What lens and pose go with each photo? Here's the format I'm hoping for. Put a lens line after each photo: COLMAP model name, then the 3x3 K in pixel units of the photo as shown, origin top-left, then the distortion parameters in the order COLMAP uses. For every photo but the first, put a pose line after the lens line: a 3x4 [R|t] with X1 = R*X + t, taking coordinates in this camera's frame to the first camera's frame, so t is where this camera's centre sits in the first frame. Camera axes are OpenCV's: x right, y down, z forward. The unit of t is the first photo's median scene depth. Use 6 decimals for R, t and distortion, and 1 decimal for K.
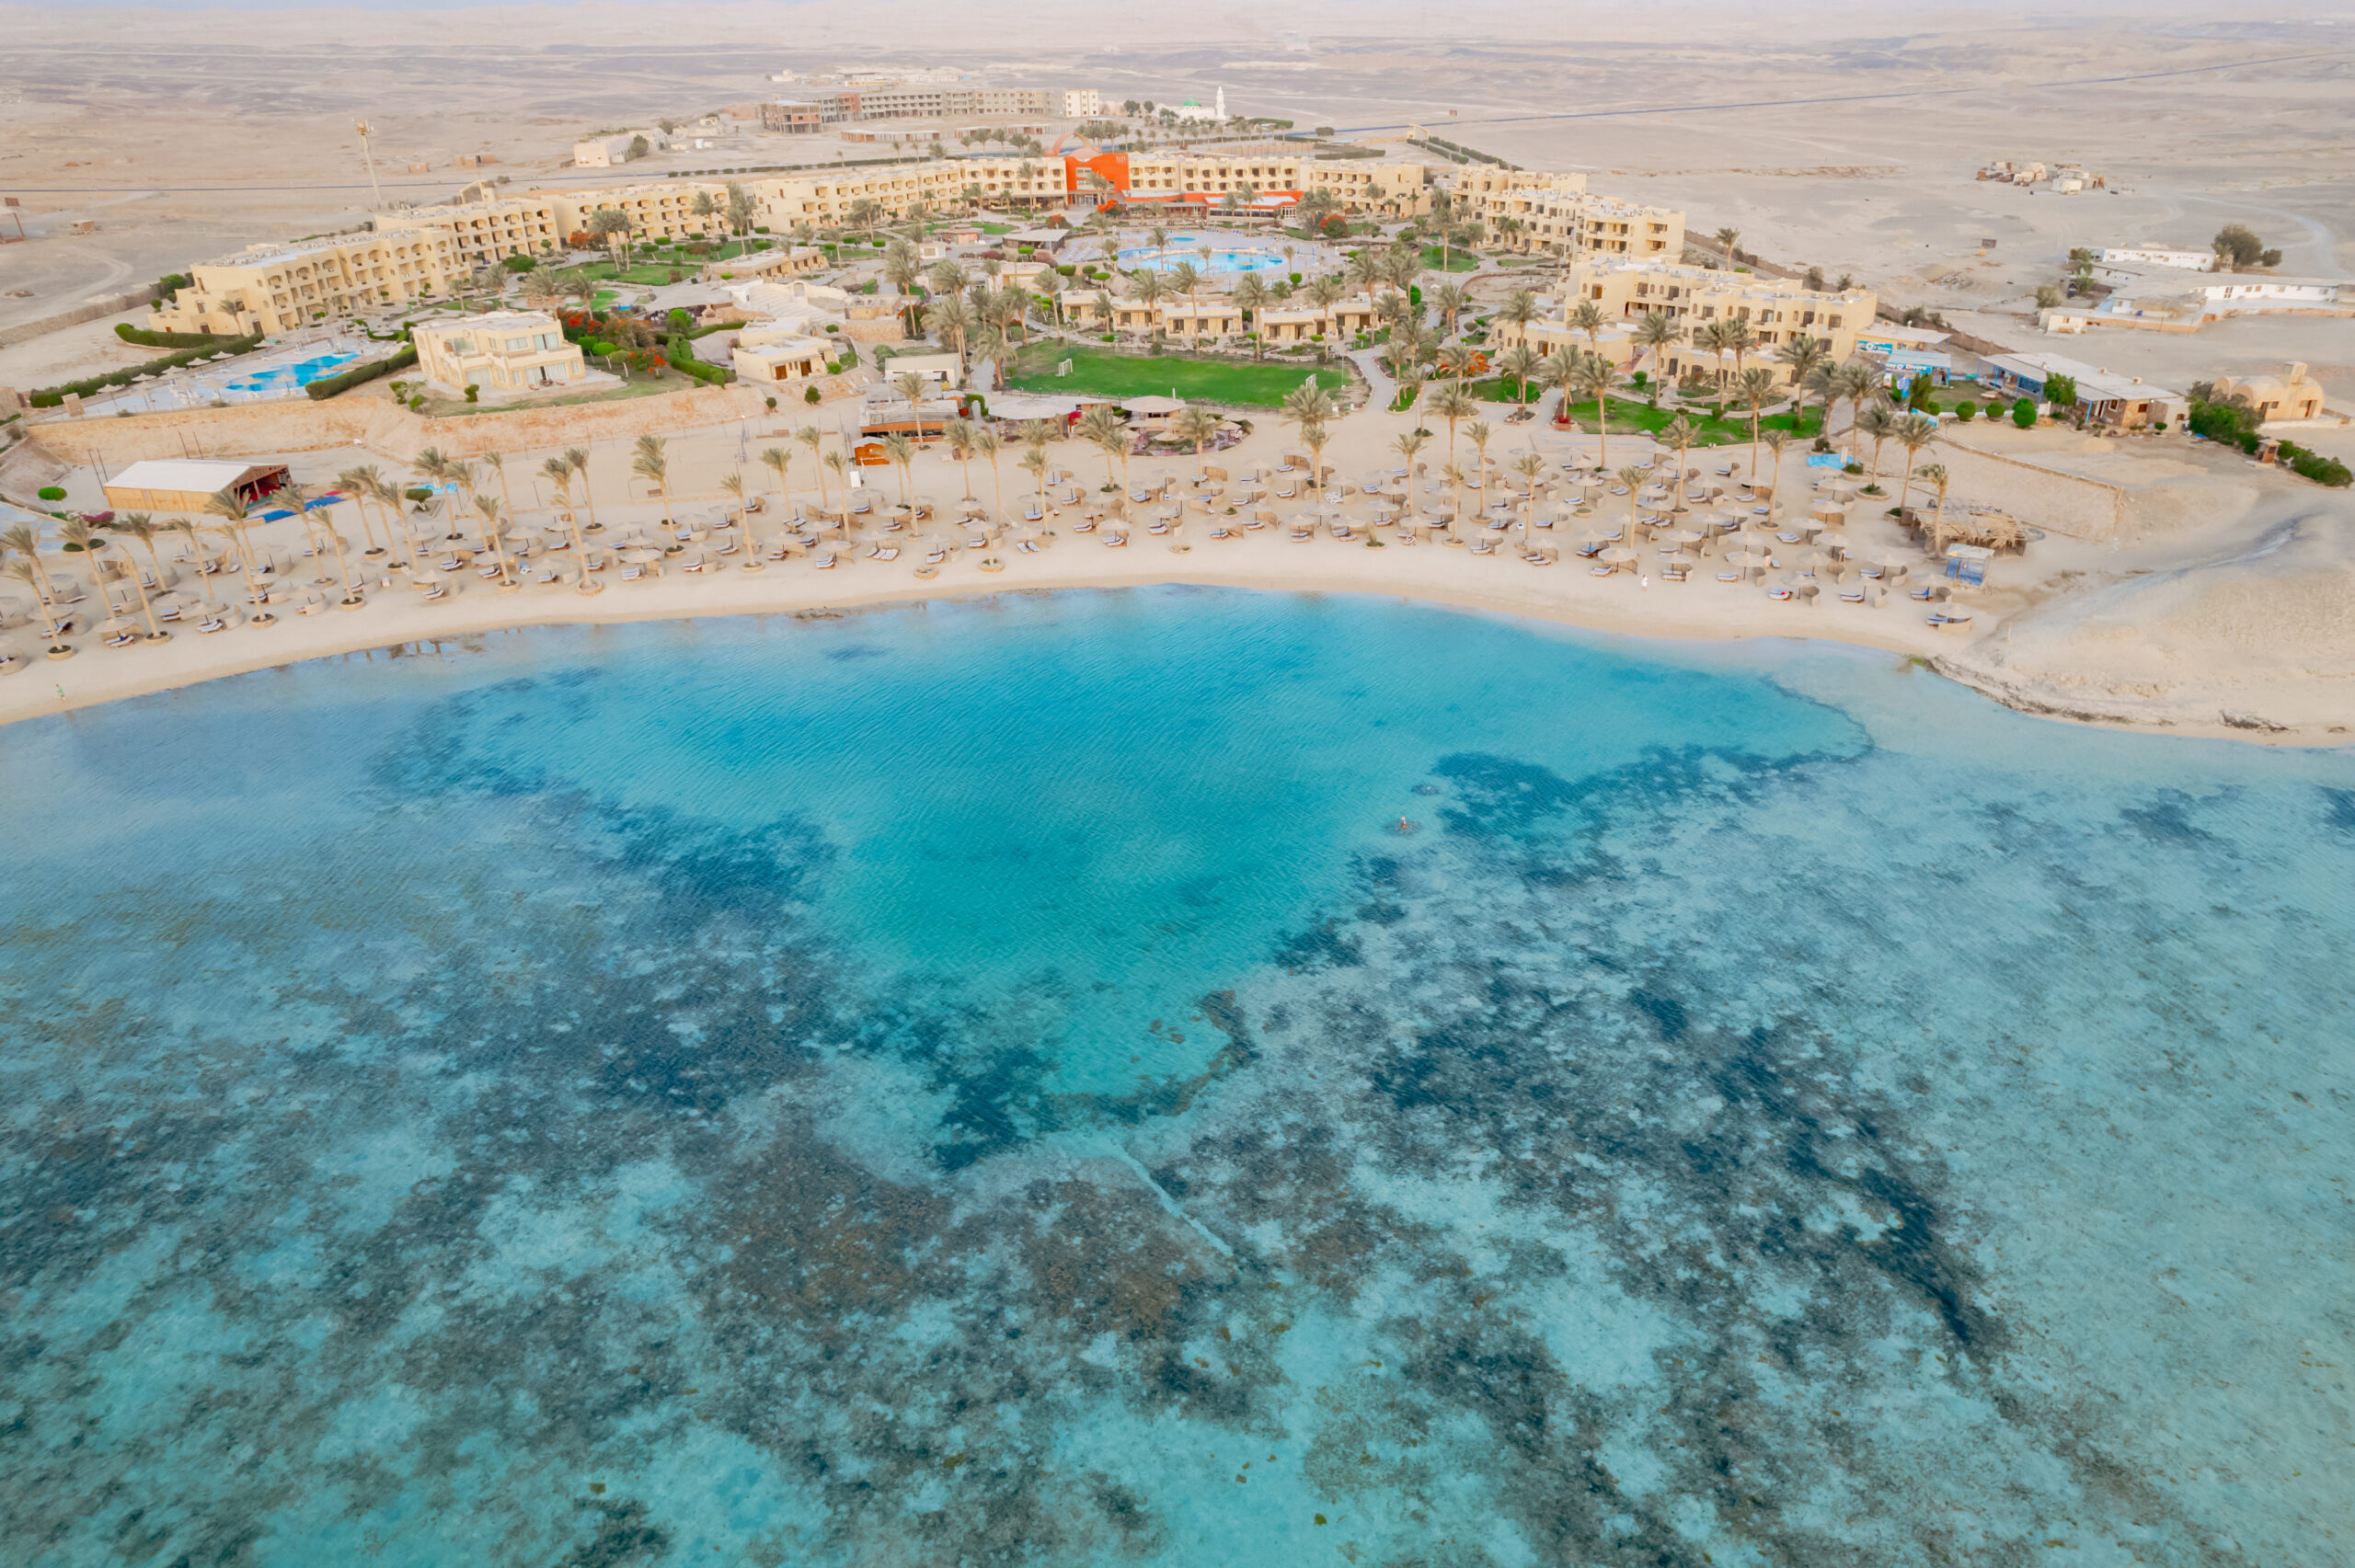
lens RADIAL K [[1550.2, 0, 1163.3], [0, 1550.2, 789.7], [0, 0, 1]] dist [-0.079079, 0.066415]
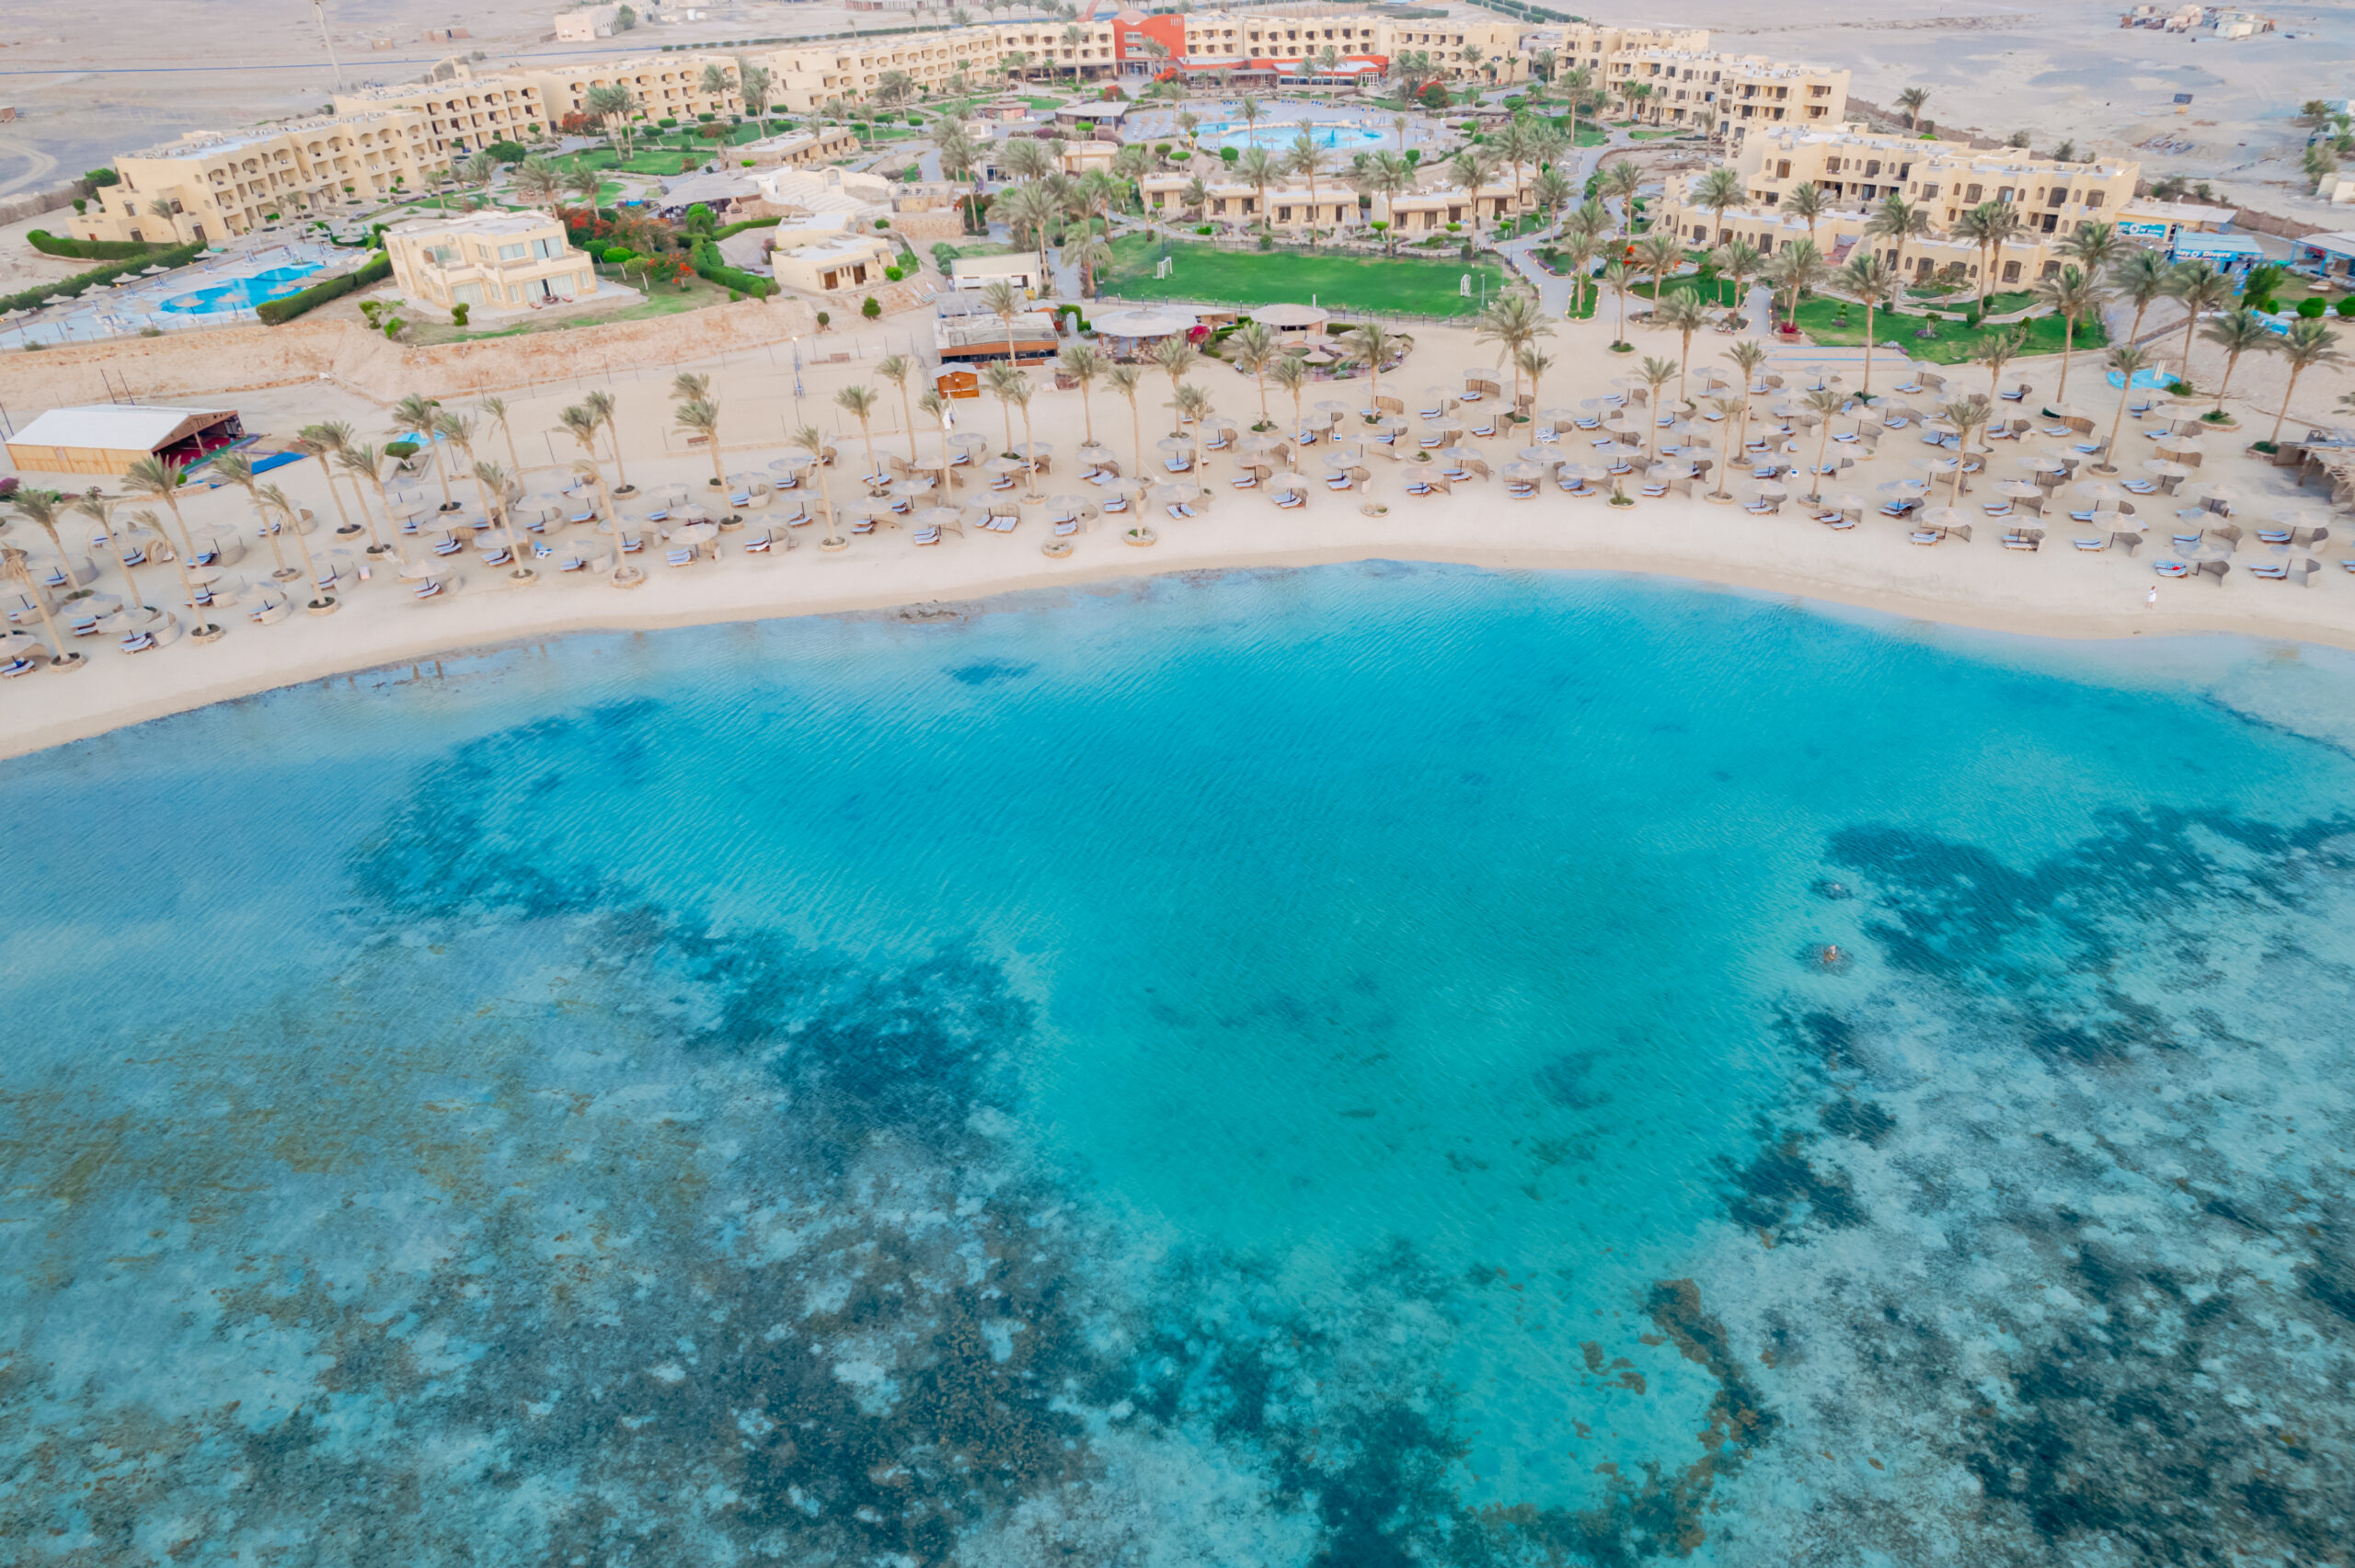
lens RADIAL K [[1505.1, 0, 1177.5], [0, 1505.1, 784.0], [0, 0, 1]] dist [-0.078224, 0.065693]
pose [[0.999681, -0.021472, 0.013326, -0.080020], [0.020351, 0.996652, 0.079188, -0.061087], [-0.014982, -0.078892, 0.996771, 0.174090]]
